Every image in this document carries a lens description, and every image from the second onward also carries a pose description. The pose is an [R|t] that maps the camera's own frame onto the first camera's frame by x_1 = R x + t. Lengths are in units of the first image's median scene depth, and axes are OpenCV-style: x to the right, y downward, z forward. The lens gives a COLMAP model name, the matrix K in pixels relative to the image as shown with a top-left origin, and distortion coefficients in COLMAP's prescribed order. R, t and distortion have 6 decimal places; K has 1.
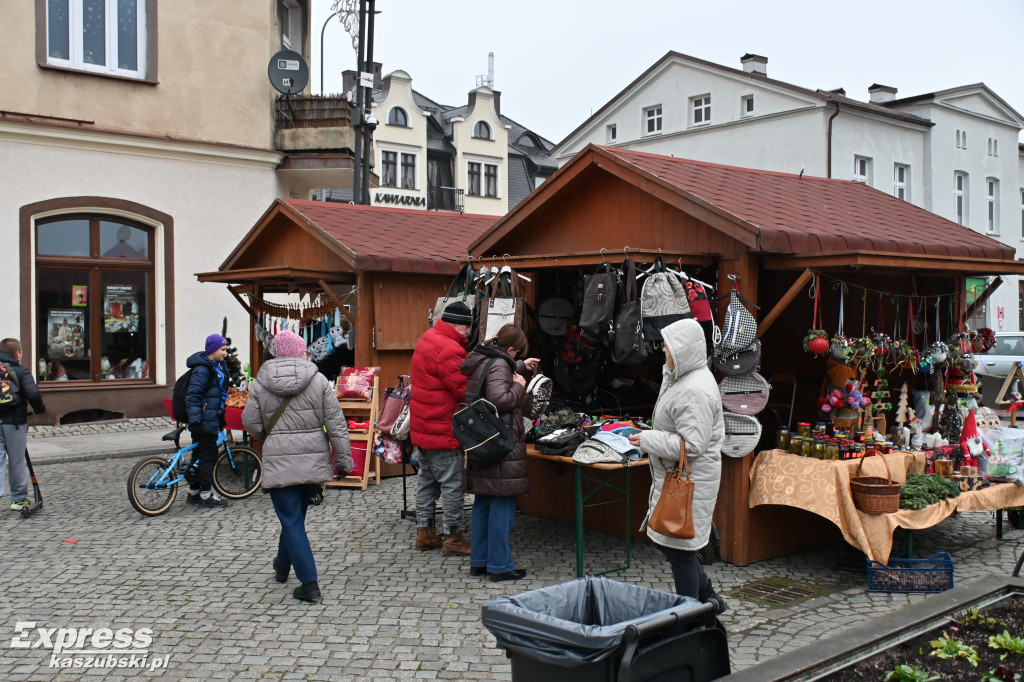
lens RADIAL K [[1069.9, 0, 512.0], [0, 1069.9, 341.0], [0, 0, 1]] dist [-0.017198, 0.014648]
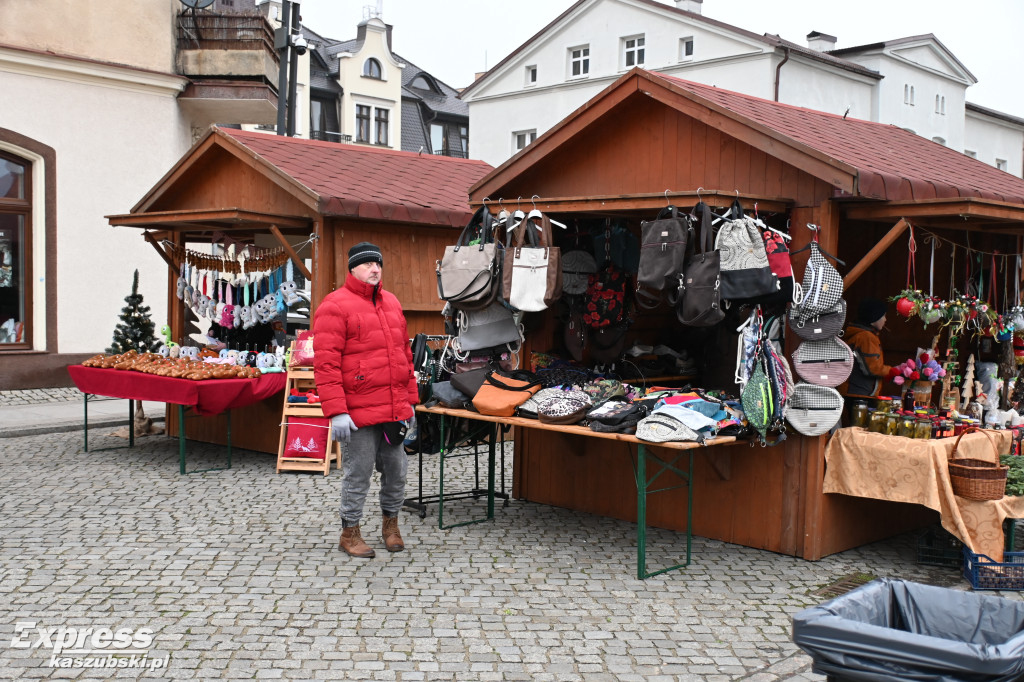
lens RADIAL K [[1186.9, 0, 512.0], [0, 1186.9, 341.0], [0, 0, 1]] dist [0.007576, 0.046856]
pose [[0.993703, 0.010892, 0.111516, -0.116610], [-0.013674, 0.999613, 0.024219, 0.010231], [-0.111209, -0.025591, 0.993467, 0.061823]]
